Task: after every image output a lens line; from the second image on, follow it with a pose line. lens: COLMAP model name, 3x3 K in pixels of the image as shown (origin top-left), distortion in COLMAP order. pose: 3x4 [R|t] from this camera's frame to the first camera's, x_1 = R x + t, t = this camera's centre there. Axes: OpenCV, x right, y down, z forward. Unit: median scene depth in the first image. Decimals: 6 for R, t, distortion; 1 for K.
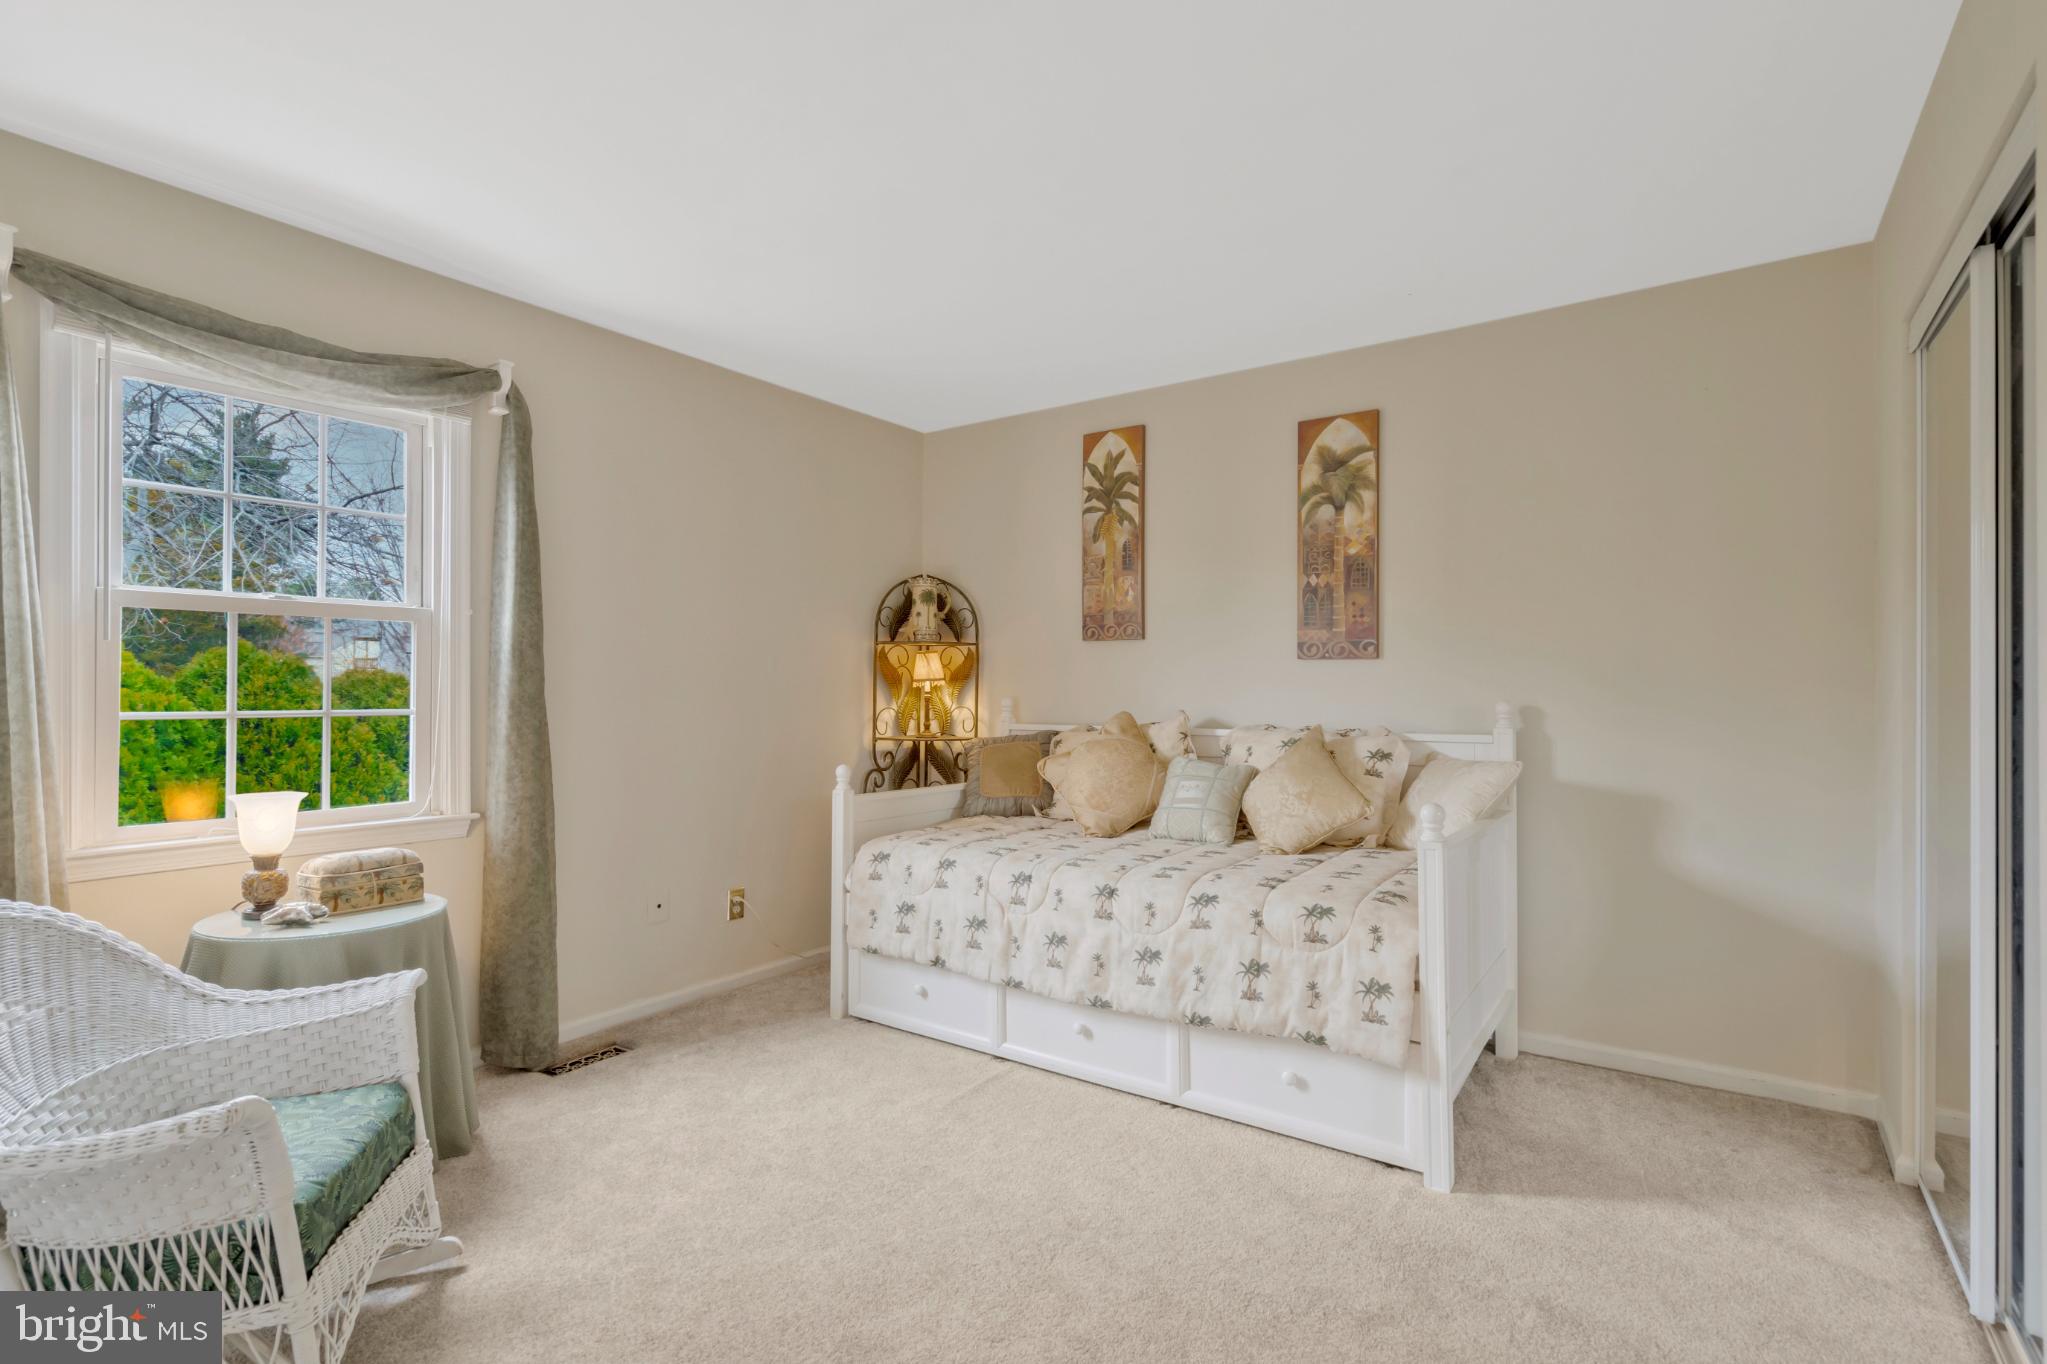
lens RADIAL K [[960.4, 0, 1020.2], [0, 960.4, 684.3], [0, 0, 1]] dist [0.002073, -0.000243]
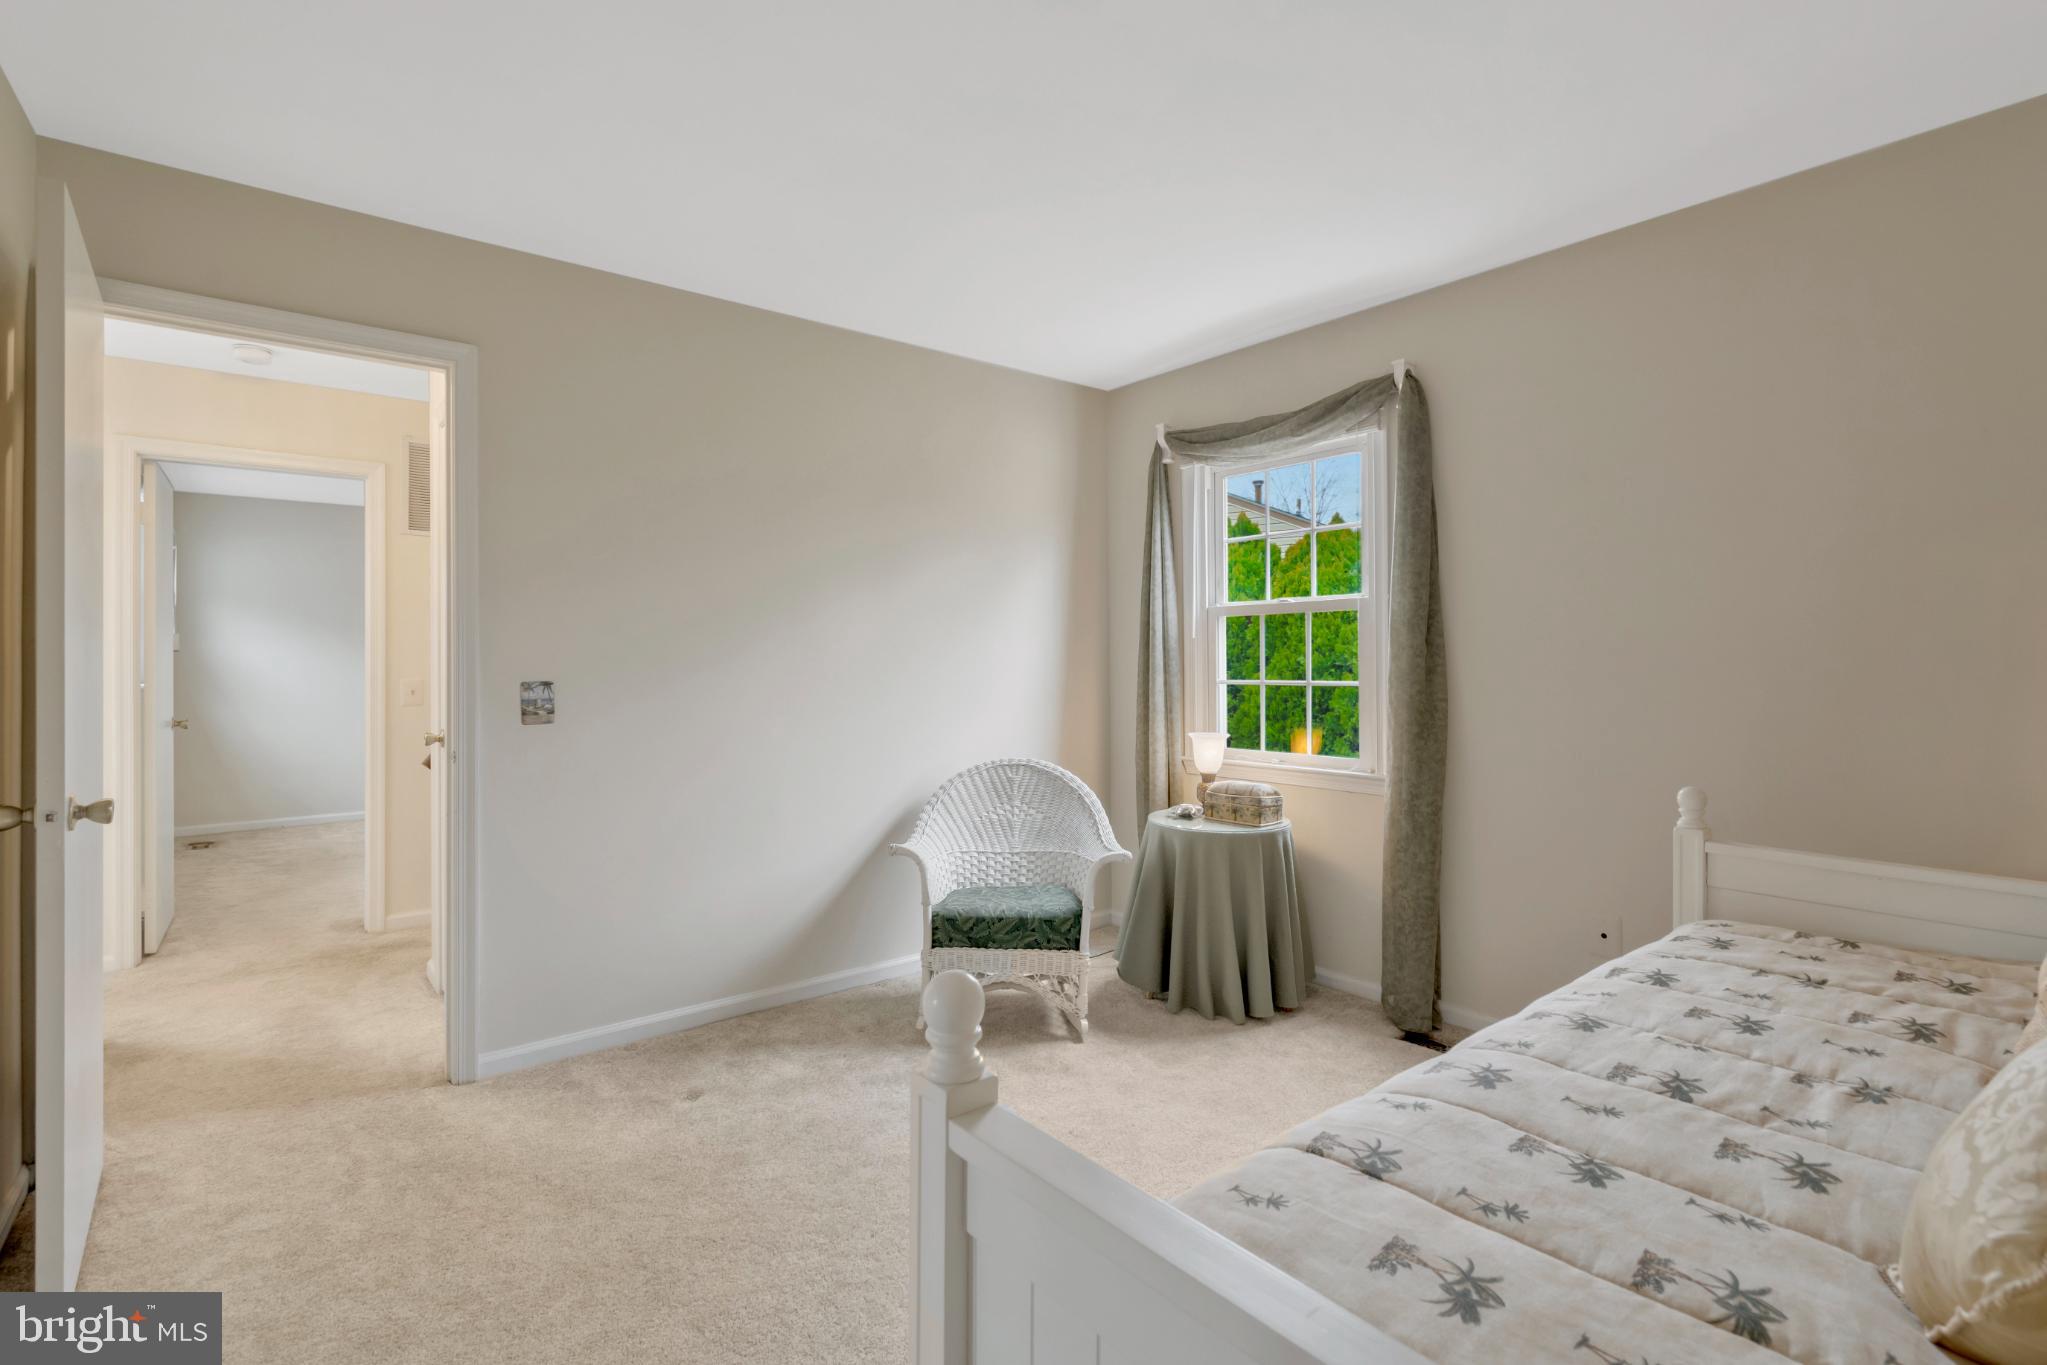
lens RADIAL K [[960.4, 0, 1019.1], [0, 960.4, 671.7], [0, 0, 1]] dist [0.002073, -0.000243]
pose [[-0.256130, 0.004789, -0.966630, 0.718911], [0.004112, 0.999984, 0.003865, 0.006886], [0.966634, -0.002985, -0.256146, 1.008849]]
